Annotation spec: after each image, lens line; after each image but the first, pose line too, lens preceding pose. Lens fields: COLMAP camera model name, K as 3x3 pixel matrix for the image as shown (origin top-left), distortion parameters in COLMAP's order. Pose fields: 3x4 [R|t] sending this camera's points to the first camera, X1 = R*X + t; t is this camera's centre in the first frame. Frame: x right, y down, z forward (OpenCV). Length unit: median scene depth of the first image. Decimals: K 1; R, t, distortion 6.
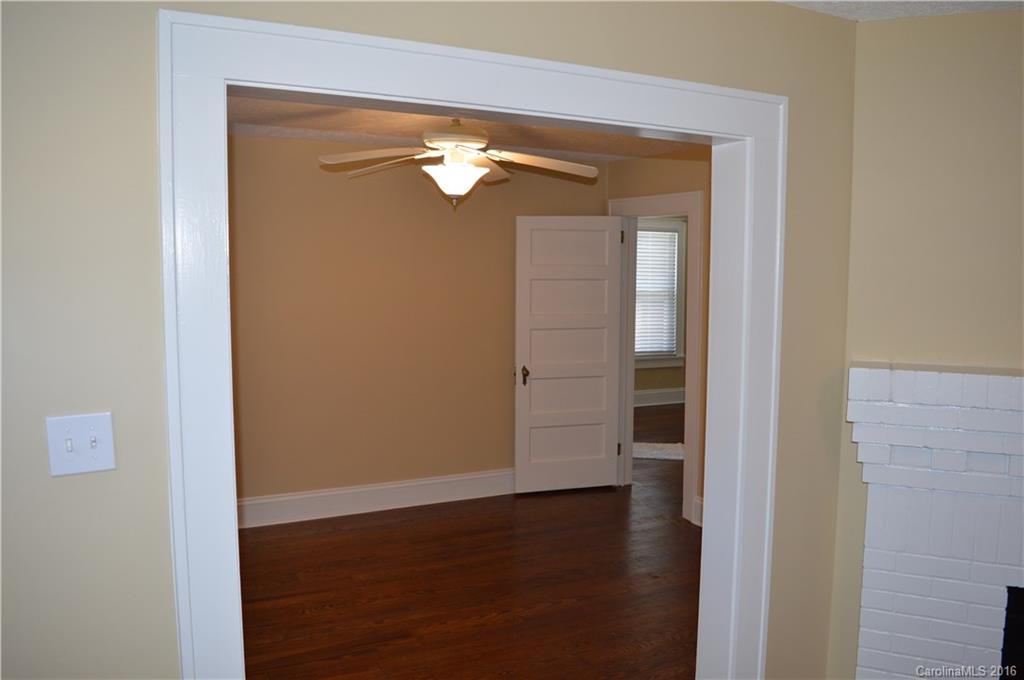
lens RADIAL K [[812.4, 0, 512.0], [0, 812.4, 340.0], [0, 0, 1]] dist [-0.086208, 0.009256]
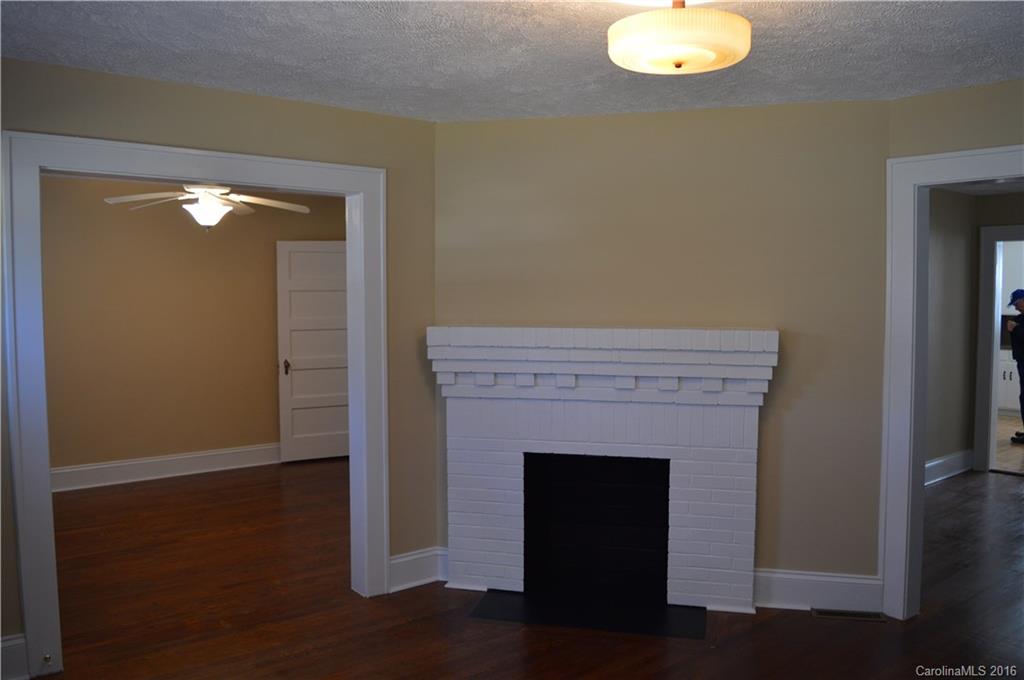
lens RADIAL K [[812.4, 0, 512.0], [0, 812.4, 340.0], [0, 0, 1]] dist [-0.086208, 0.009256]
pose [[0.977783, -0.019851, 0.208679, 0.153517], [0.026842, 0.999167, -0.030723, 0.077788], [-0.207895, 0.035642, 0.977502, -0.468171]]
